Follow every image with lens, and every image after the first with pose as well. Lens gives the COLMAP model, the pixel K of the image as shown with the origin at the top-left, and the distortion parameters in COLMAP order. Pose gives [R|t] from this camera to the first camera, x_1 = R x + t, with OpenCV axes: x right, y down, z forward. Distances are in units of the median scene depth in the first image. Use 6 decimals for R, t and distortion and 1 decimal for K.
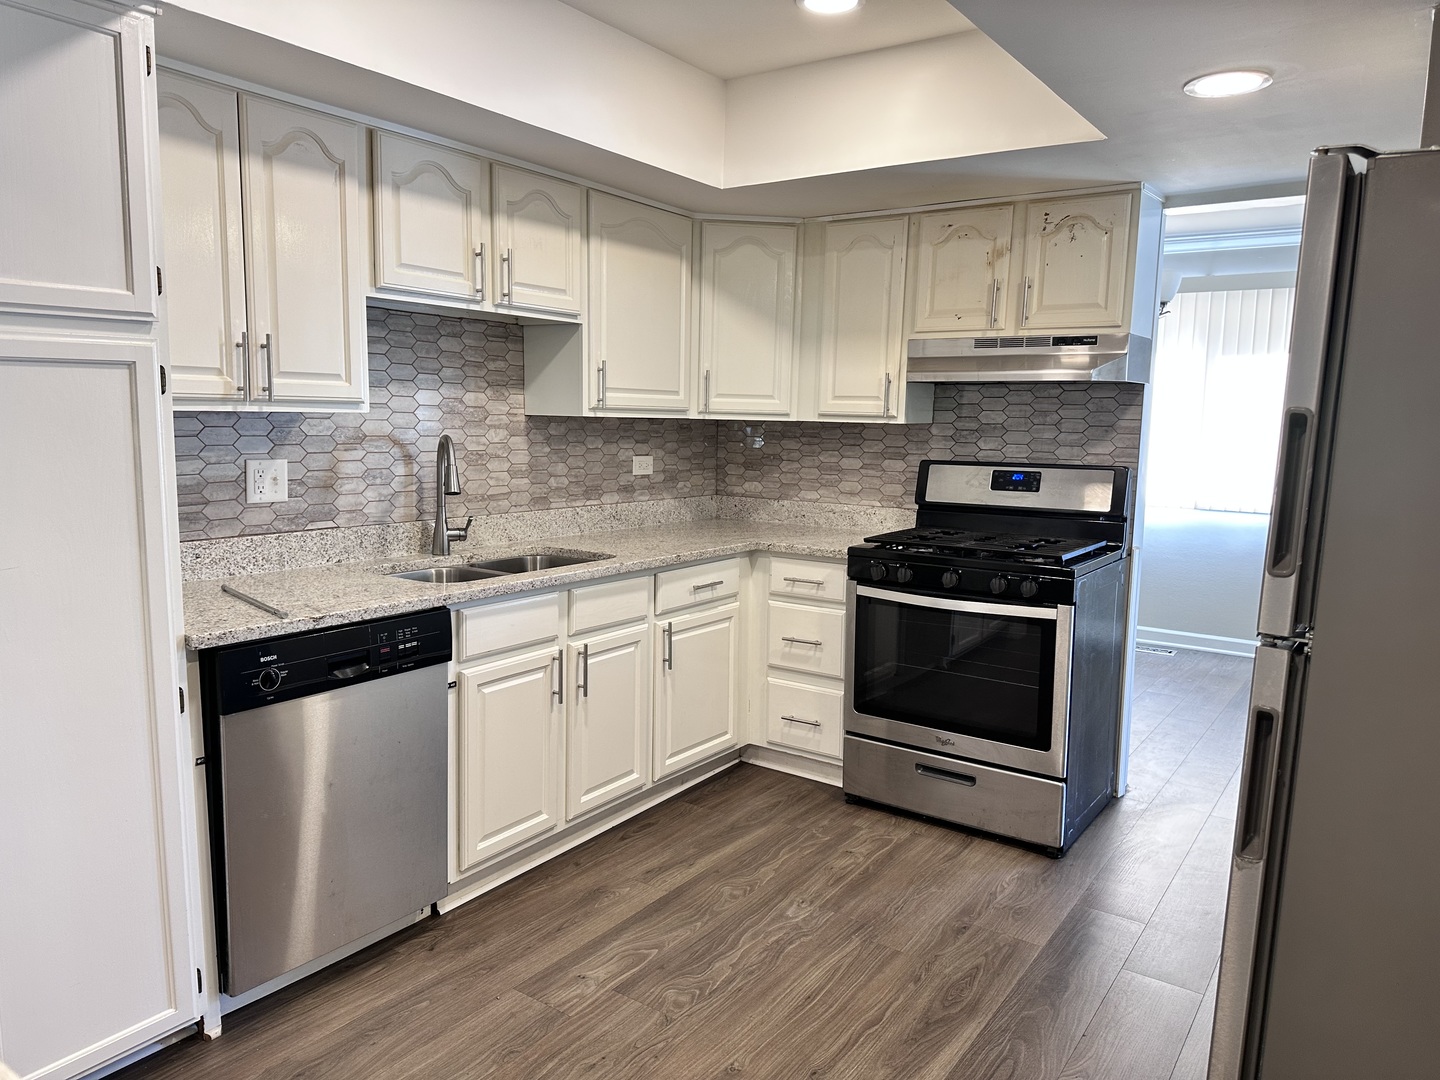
lens RADIAL K [[989.0, 0, 720.8], [0, 989.0, 545.4], [0, 0, 1]] dist [0.153432, -0.369067]
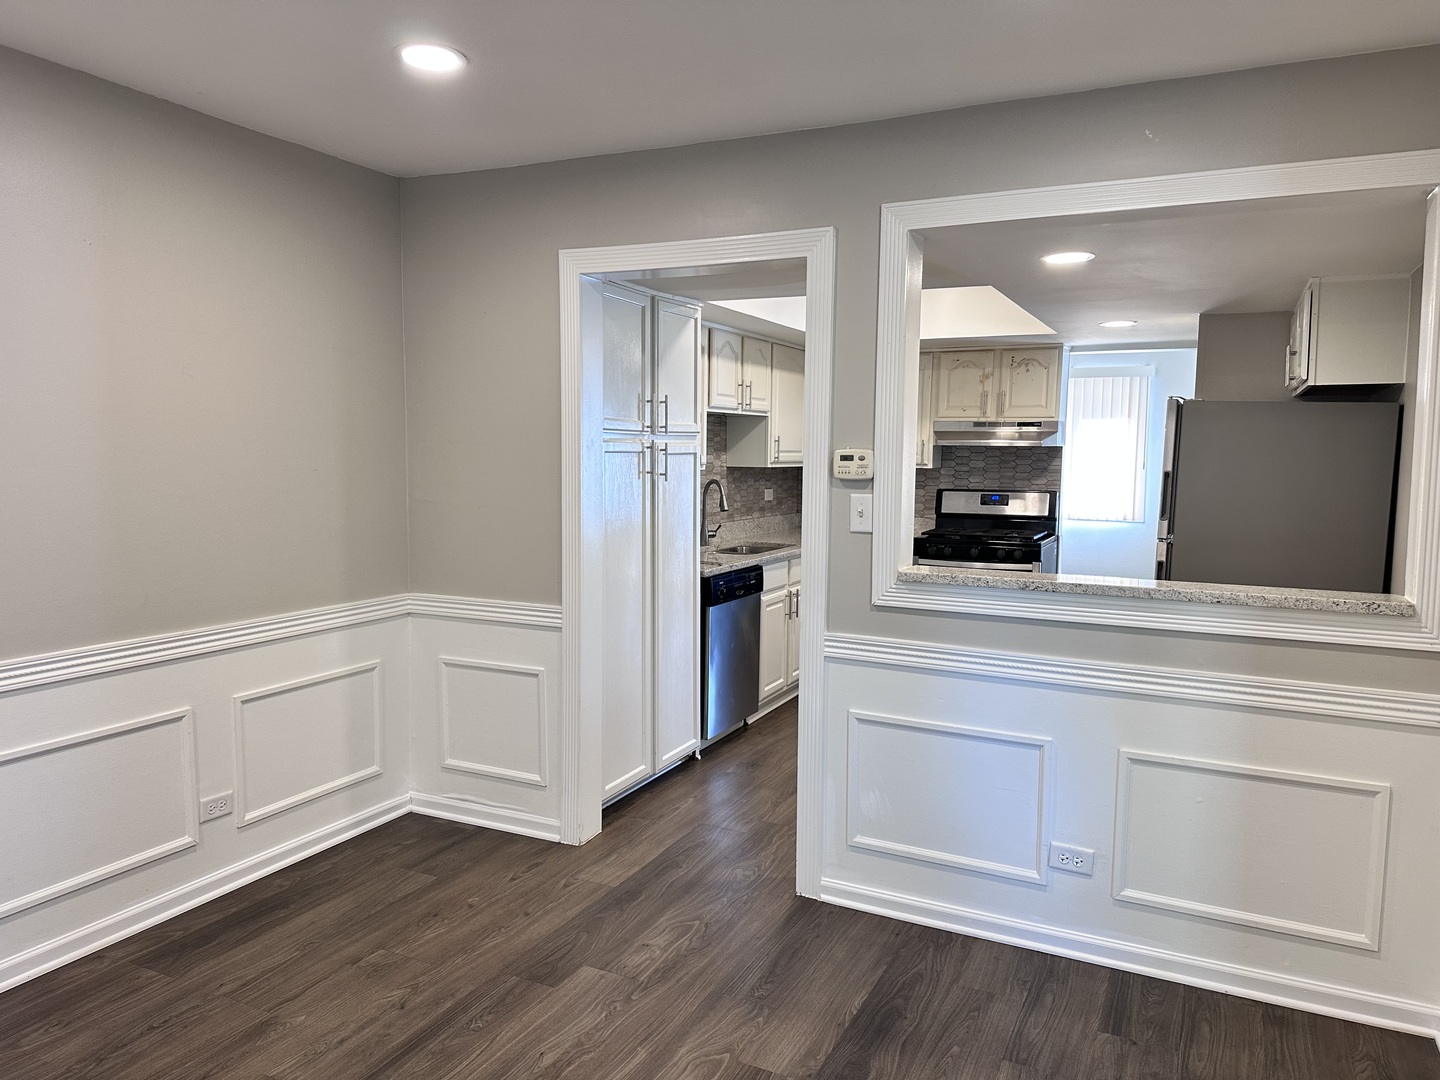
lens RADIAL K [[983.0, 0, 715.7], [0, 983.0, 548.6], [0, 0, 1]] dist [0.044684, -0.001034]
pose [[0.989241, -0.024074, 0.144300, -0.478416], [0.028177, 0.999253, -0.026454, 0.058060], [-0.143555, 0.030236, 0.989180, -0.704404]]
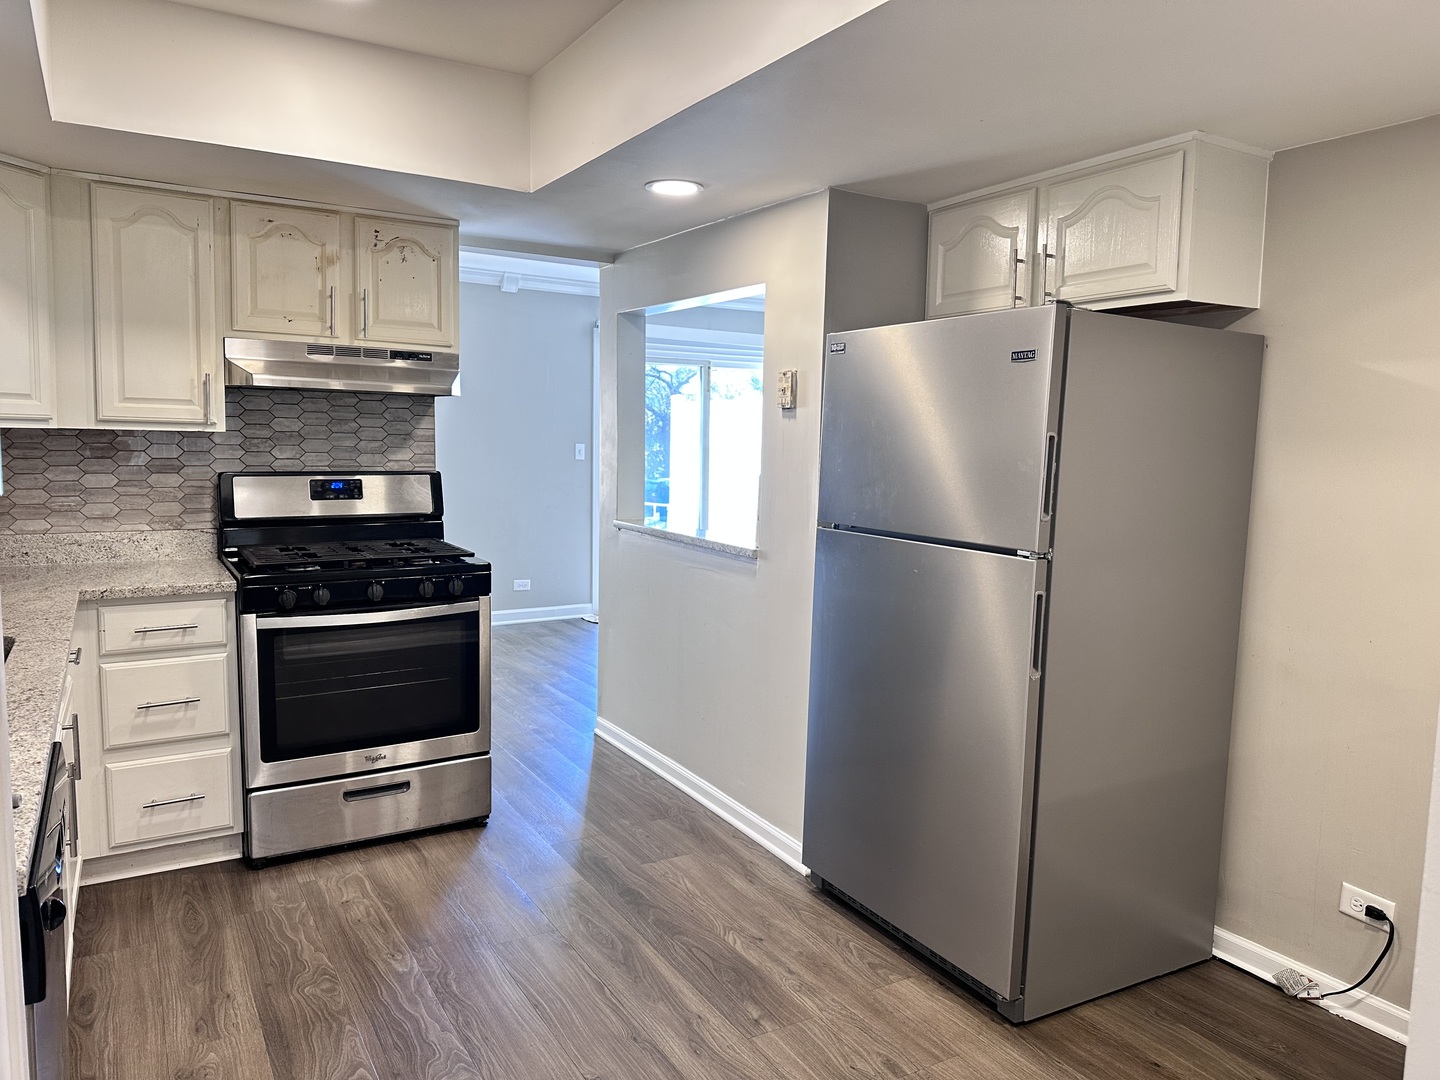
lens RADIAL K [[999.8, 0, 720.0], [0, 999.8, 540.0], [0, 0, 1]] dist [0.038500, -0.073509]
pose [[0.399000, -0.105726, 0.910835, -0.491675], [0.106380, 0.991960, 0.068542, -0.044994], [-0.910759, 0.069547, 0.407039, 0.265565]]
